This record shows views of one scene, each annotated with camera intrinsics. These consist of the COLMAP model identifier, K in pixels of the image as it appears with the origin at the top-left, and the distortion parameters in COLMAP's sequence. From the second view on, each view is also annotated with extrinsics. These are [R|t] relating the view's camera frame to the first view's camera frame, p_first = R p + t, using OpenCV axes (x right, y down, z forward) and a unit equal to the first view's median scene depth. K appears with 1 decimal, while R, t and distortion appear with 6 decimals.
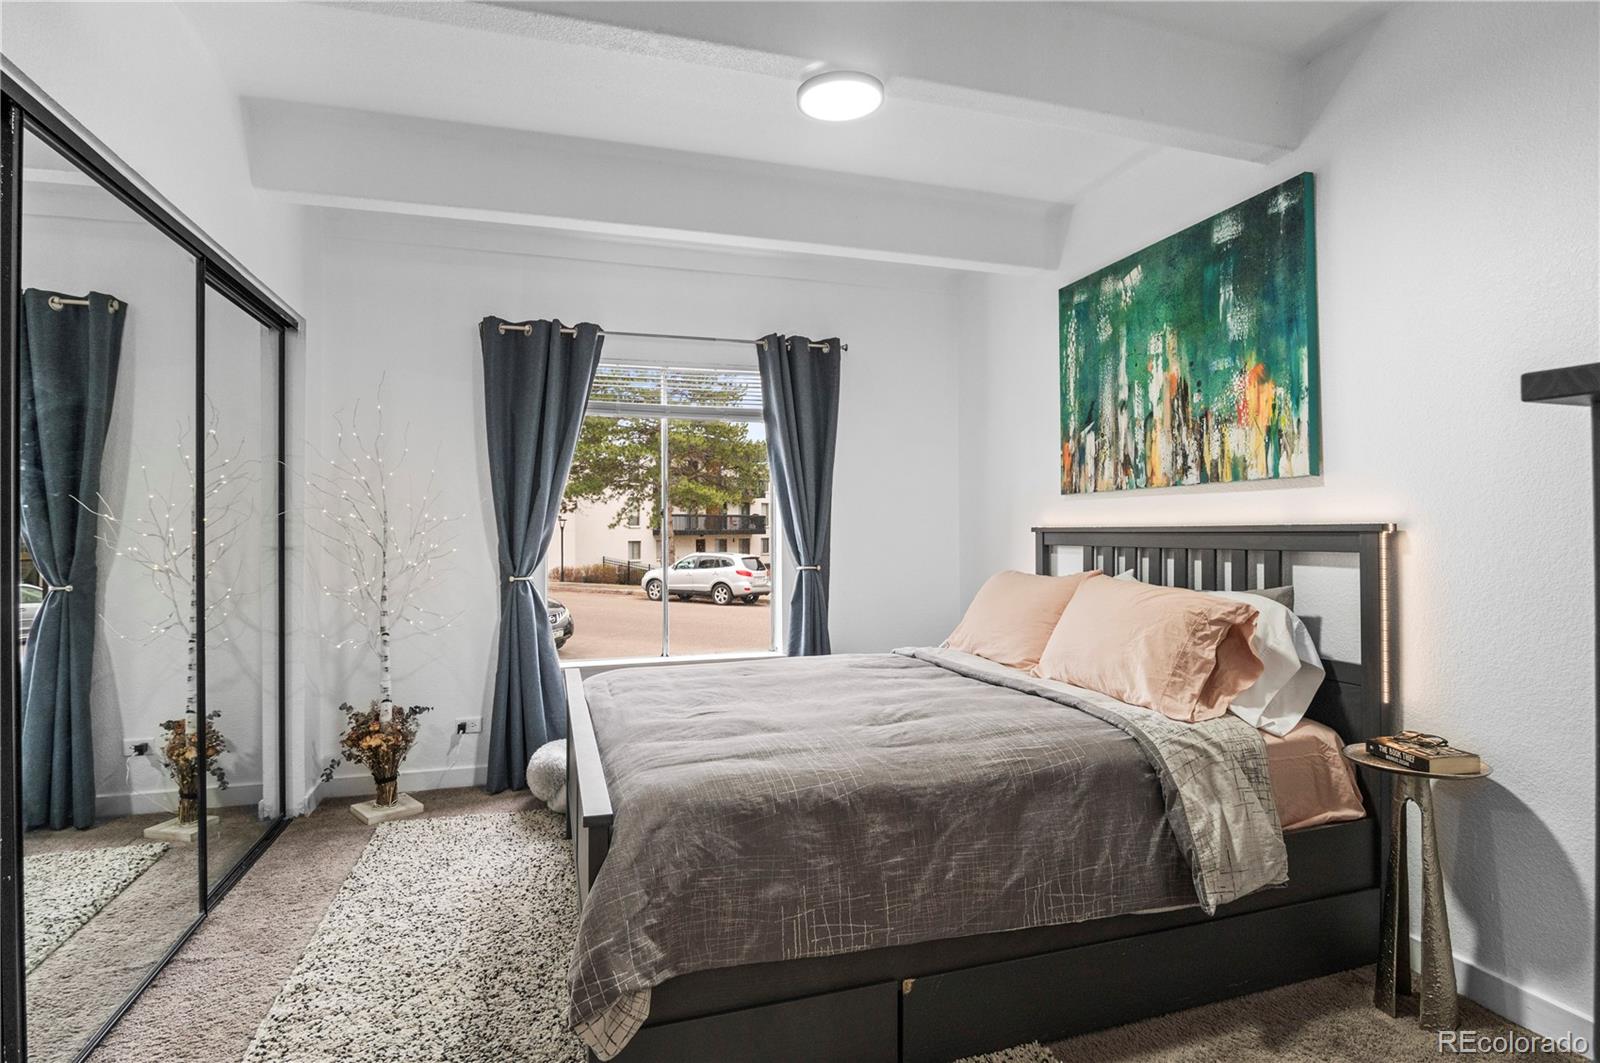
lens RADIAL K [[810.2, 0, 797.4], [0, 810.2, 528.9], [0, 0, 1]] dist [-0.018234, -0.001520]
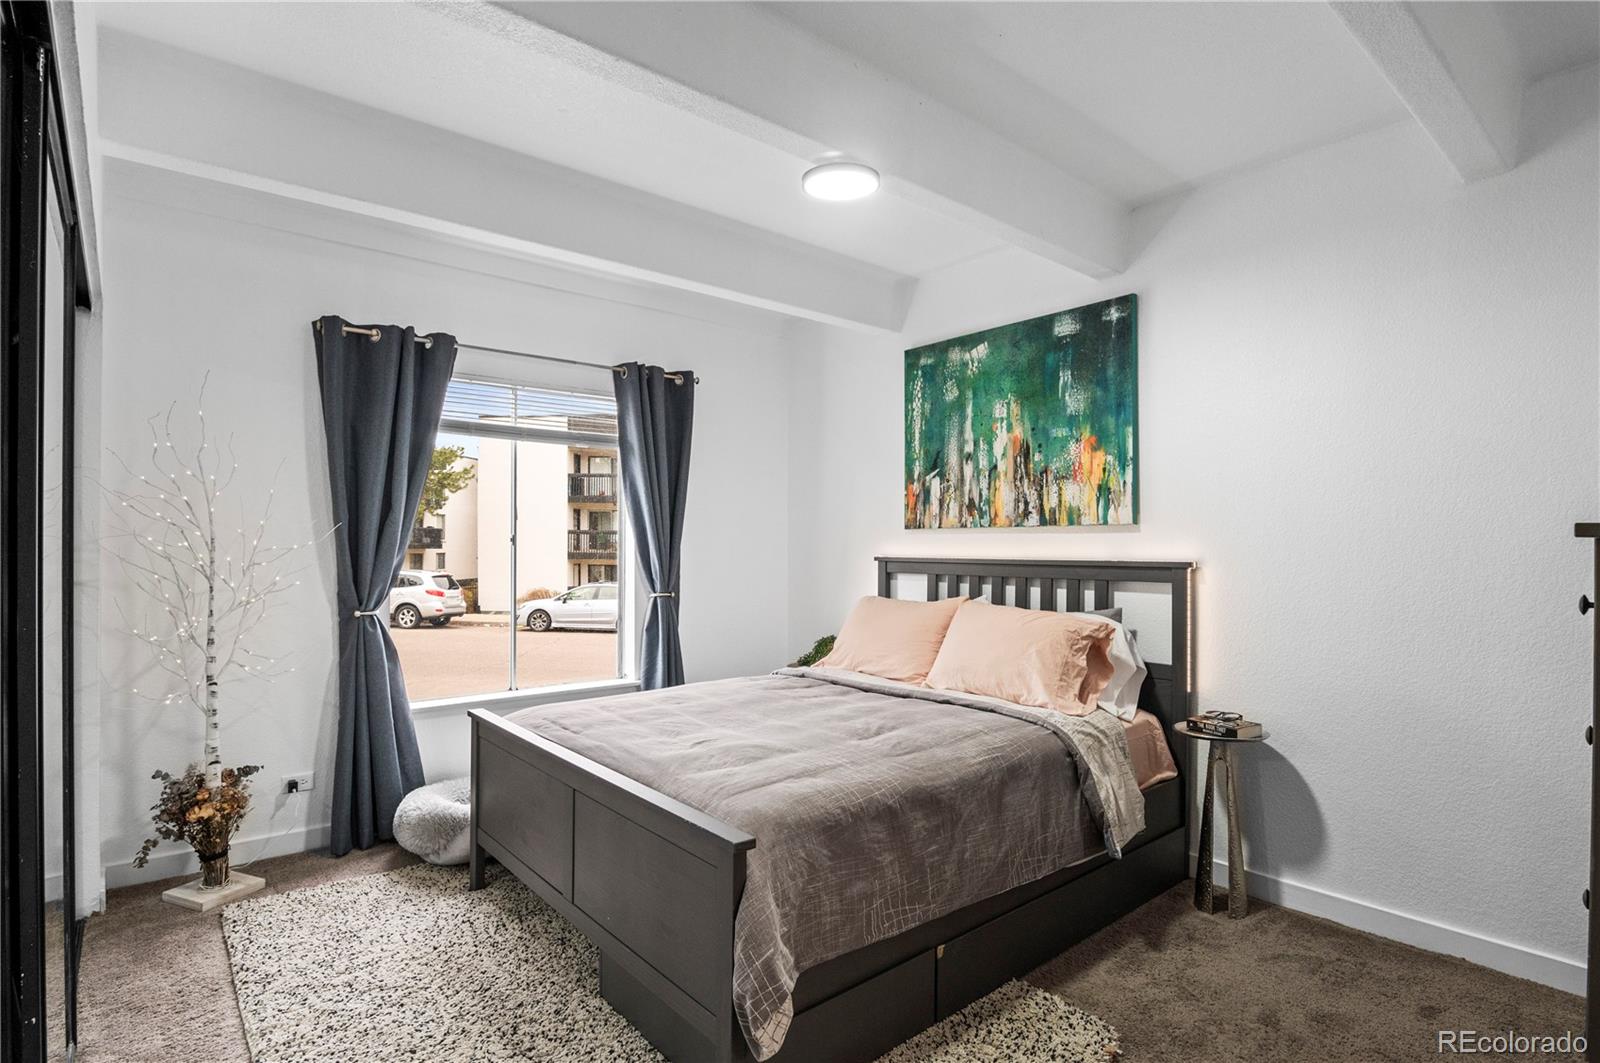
lens RADIAL K [[810.2, 0, 814.9], [0, 810.2, 553.3], [0, 0, 1]] dist [-0.018234, -0.001520]
pose [[0.919913, 0.003433, 0.392108, -0.352686], [-0.008108, 0.999914, 0.010266, -0.026546], [-0.392039, -0.012623, 0.919862, -0.019903]]
